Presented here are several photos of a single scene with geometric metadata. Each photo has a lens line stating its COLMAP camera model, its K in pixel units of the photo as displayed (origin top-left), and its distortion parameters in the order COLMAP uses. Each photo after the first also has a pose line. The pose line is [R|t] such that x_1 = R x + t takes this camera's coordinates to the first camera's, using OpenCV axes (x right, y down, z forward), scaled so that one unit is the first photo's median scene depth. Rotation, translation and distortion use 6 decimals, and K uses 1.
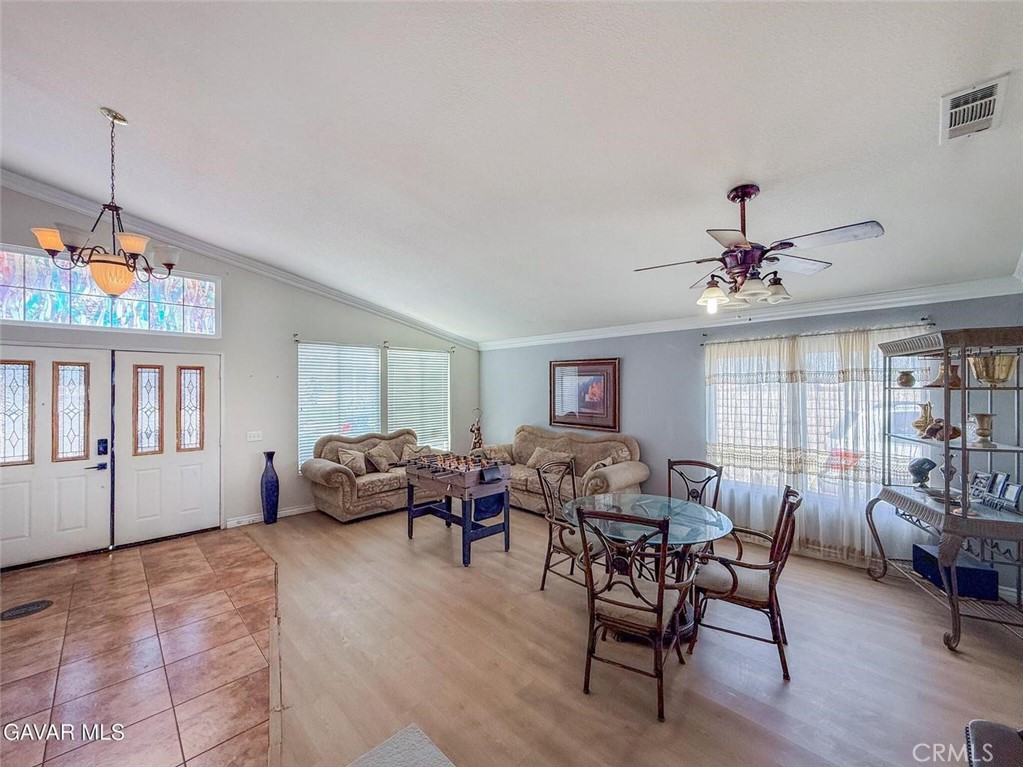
lens RADIAL K [[403.9, 0, 514.3], [0, 403.9, 392.5], [0, 0, 1]] dist [0.001017, -0.000097]
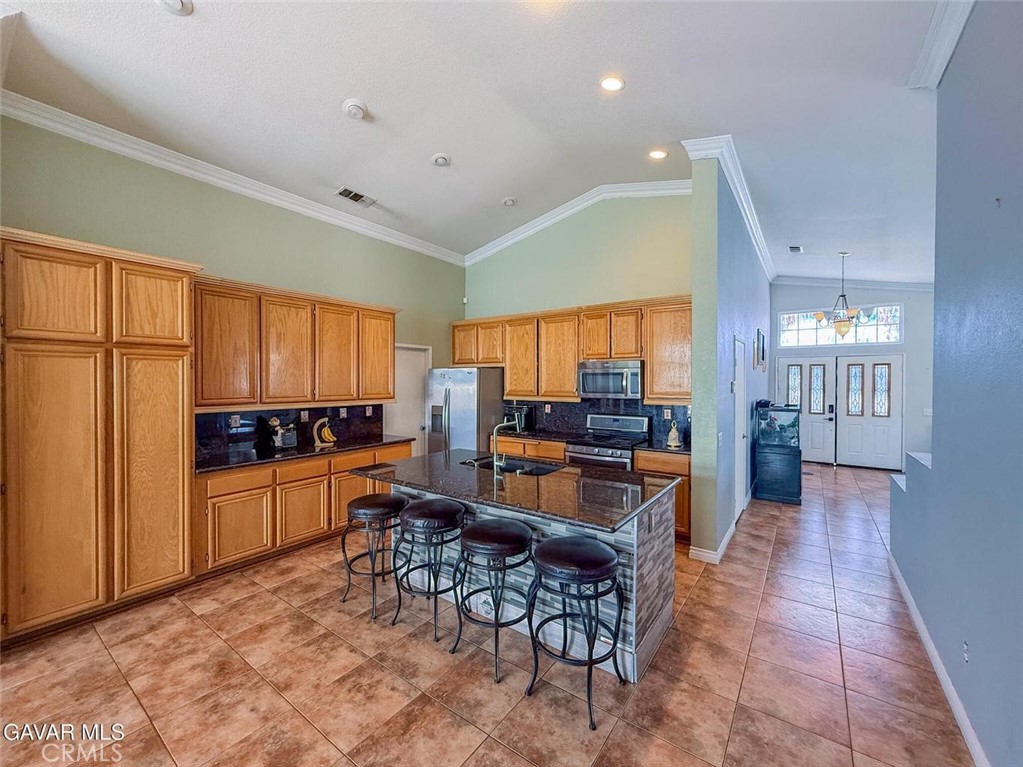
lens RADIAL K [[403.9, 0, 509.6], [0, 403.9, 378.7], [0, 0, 1]] dist [0.001017, -0.000097]
pose [[0.148327, 0.014335, -0.988834, 0.586996], [0.004527, 0.999875, 0.015175, -0.038732], [0.988928, -0.006727, 0.148243, -0.721733]]
